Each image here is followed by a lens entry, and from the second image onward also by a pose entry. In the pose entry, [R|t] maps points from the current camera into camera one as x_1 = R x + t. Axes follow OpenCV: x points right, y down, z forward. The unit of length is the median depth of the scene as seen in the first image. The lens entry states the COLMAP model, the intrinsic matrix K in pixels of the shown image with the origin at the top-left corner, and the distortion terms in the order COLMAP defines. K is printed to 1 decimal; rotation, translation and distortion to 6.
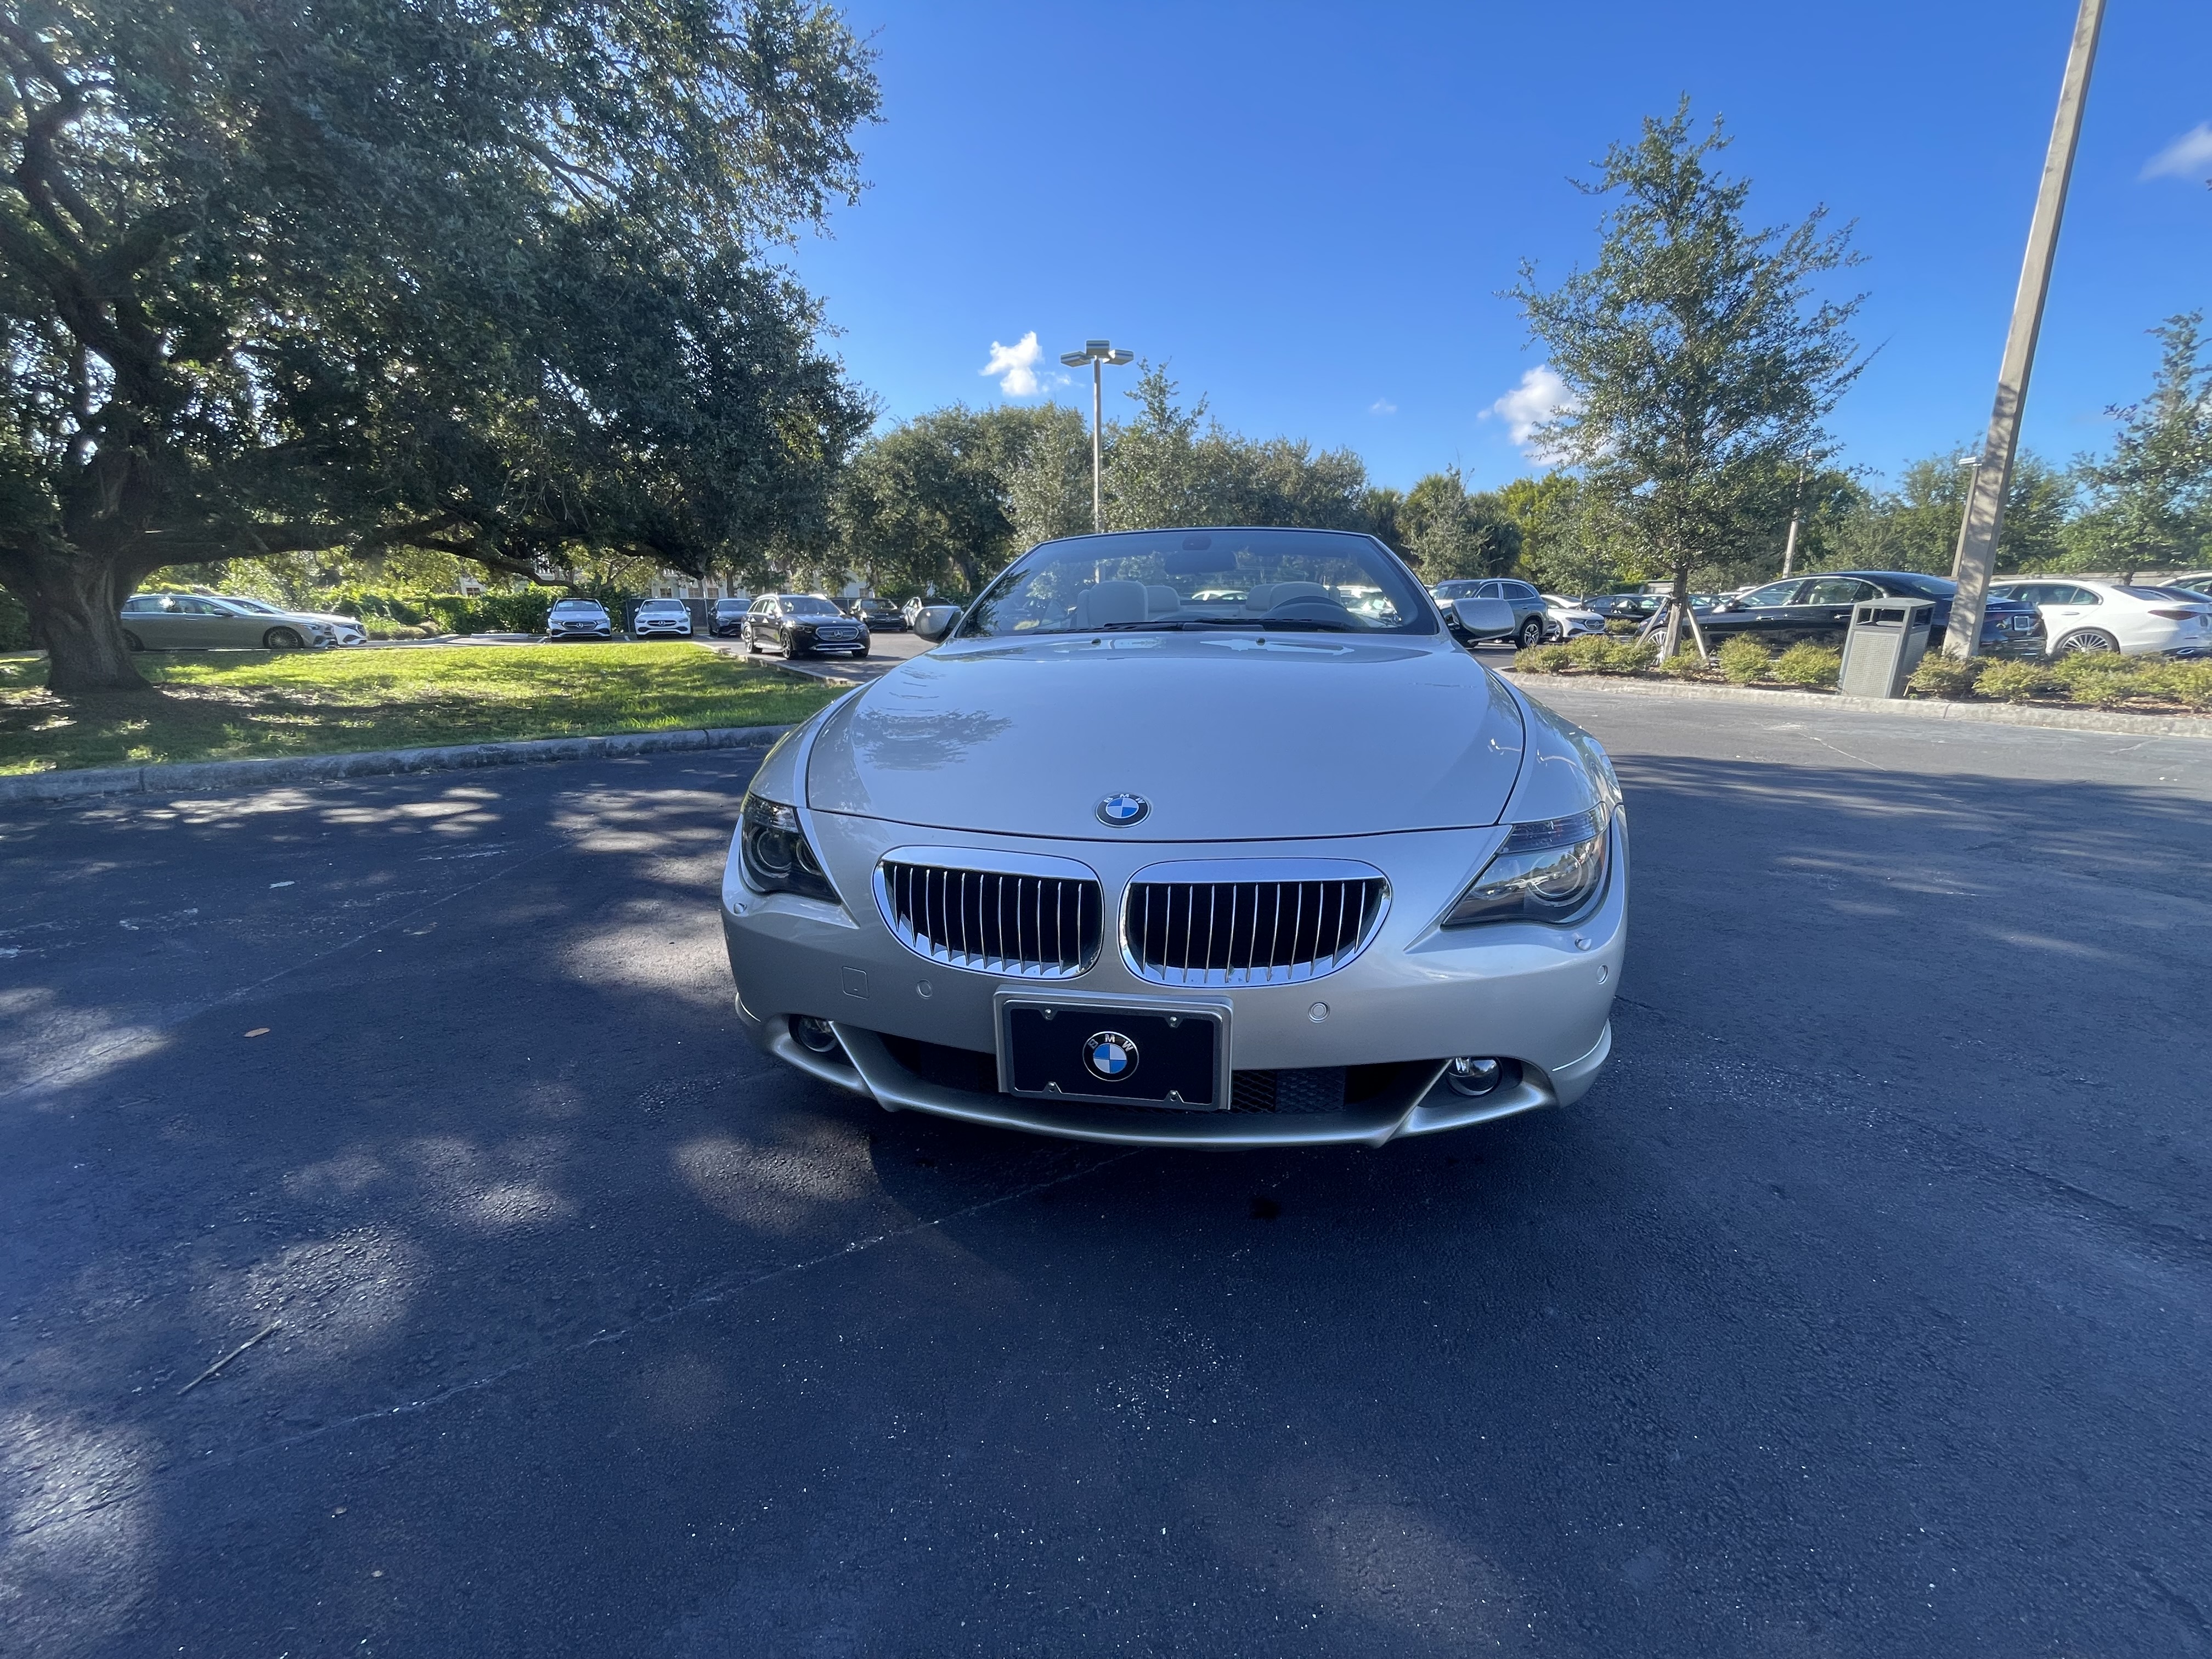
lens RADIAL K [[898.5, 0, 1103.4], [0, 898.5, 817.2], [0, 0, 1]] dist [-0.002332, -0.000241]
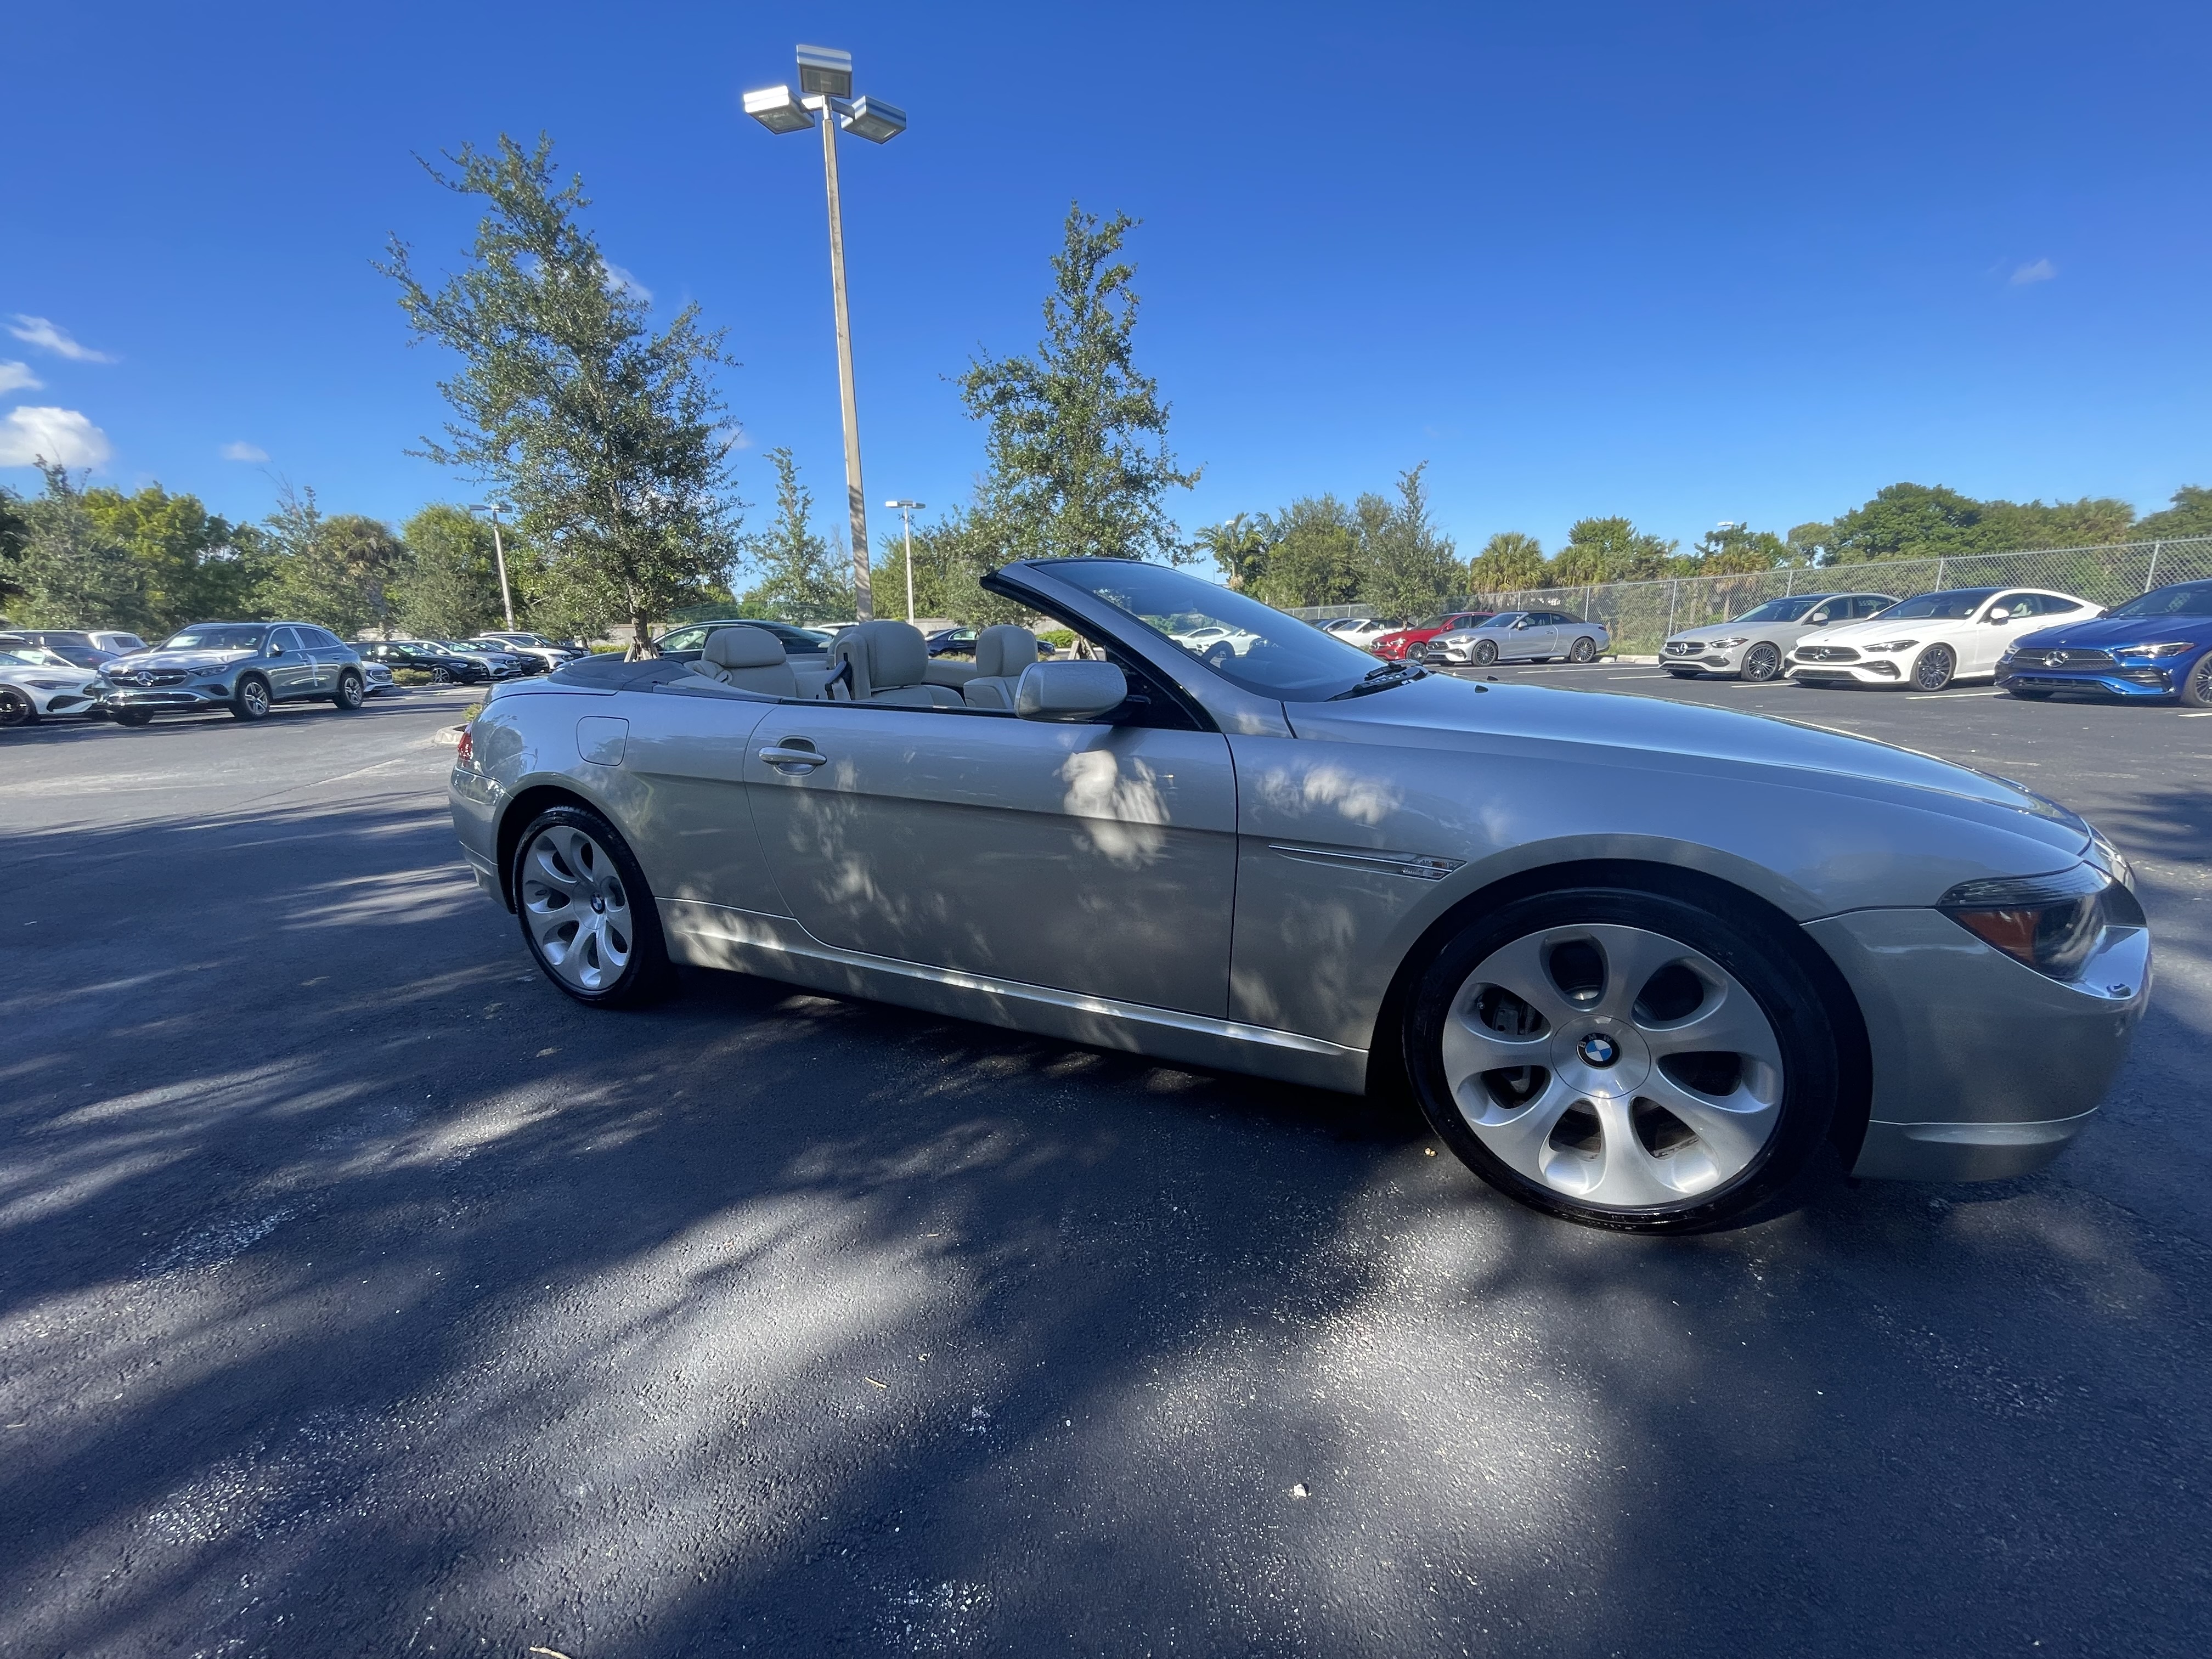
lens RADIAL K [[898.5, 0, 1108.2], [0, 898.5, 823.1], [0, 0, 1]] dist [-0.002332, -0.000241]
pose [[0.298412, -0.197106, 0.933863, -0.122550], [0.236347, 0.963230, 0.127781, -0.033690], [-0.924711, 0.182584, 0.334025, 0.130681]]
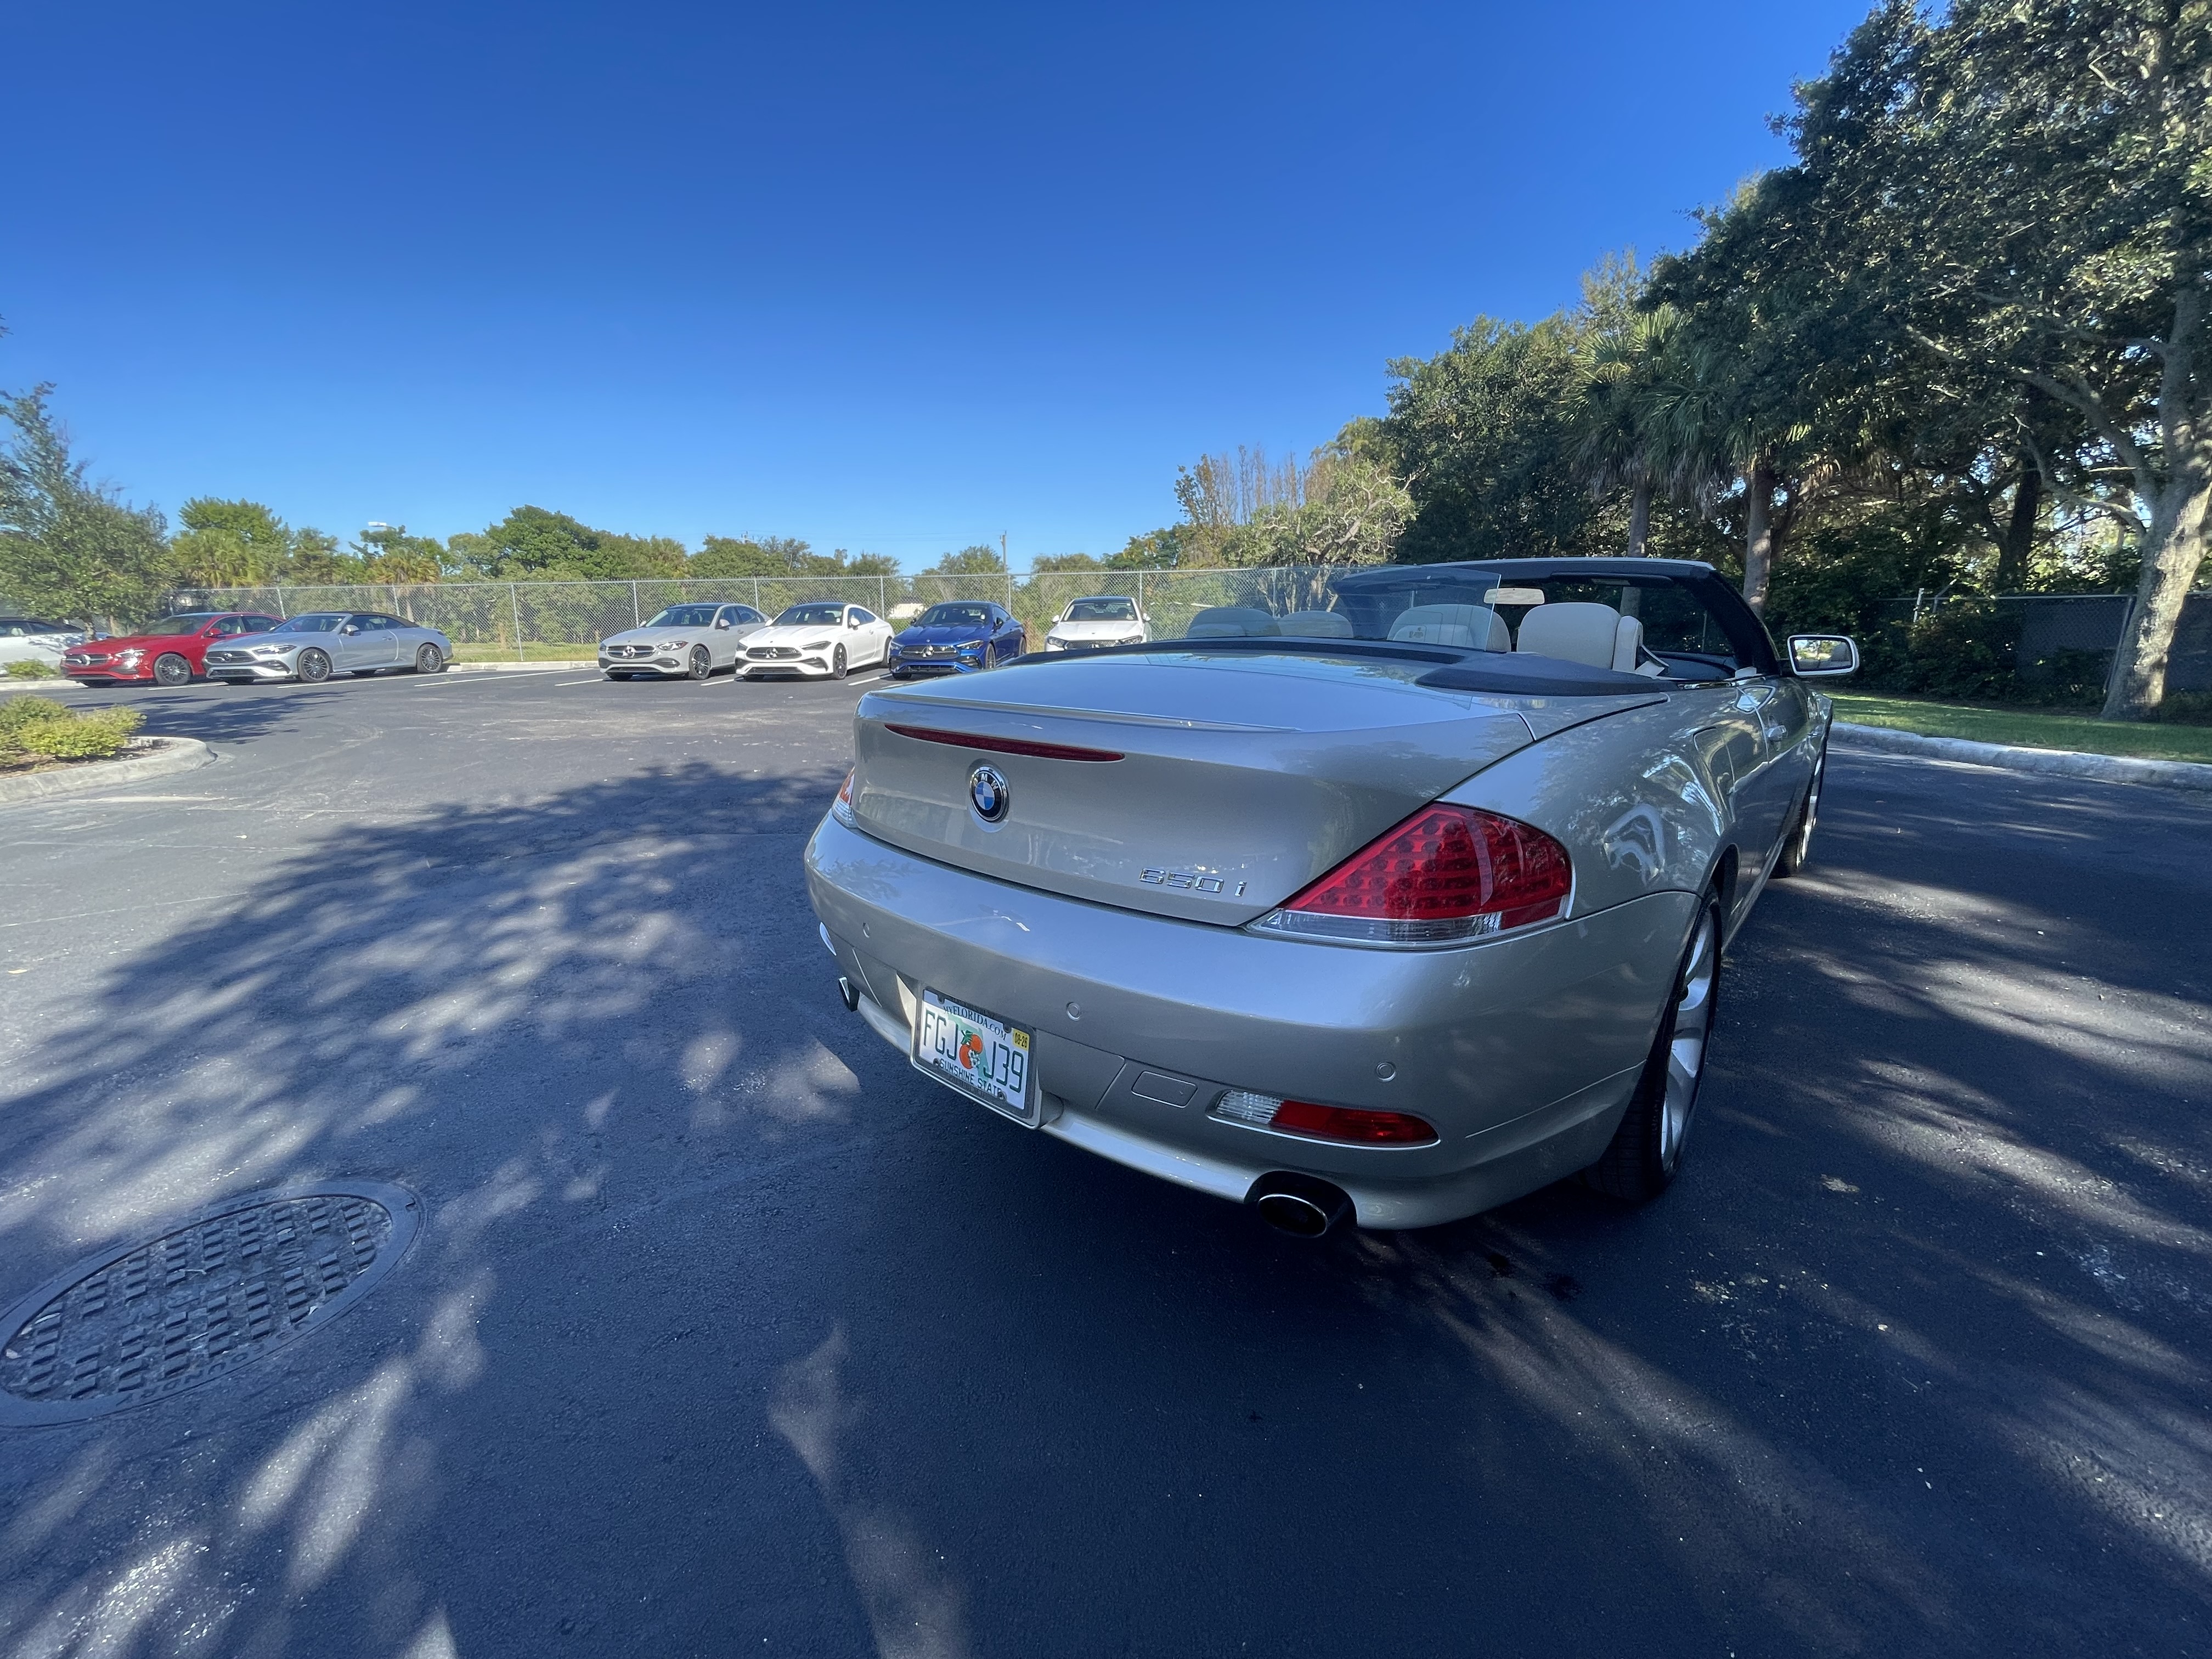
lens RADIAL K [[898.5, 0, 1111.6], [0, 898.5, 826.9], [0, 0, 1]] dist [-0.002332, -0.000241]
pose [[-0.837350, -0.108020, 0.535888, -0.022109], [0.140807, 0.904589, 0.402357, -0.088583], [-0.528222, 0.412371, -0.742248, 0.357504]]
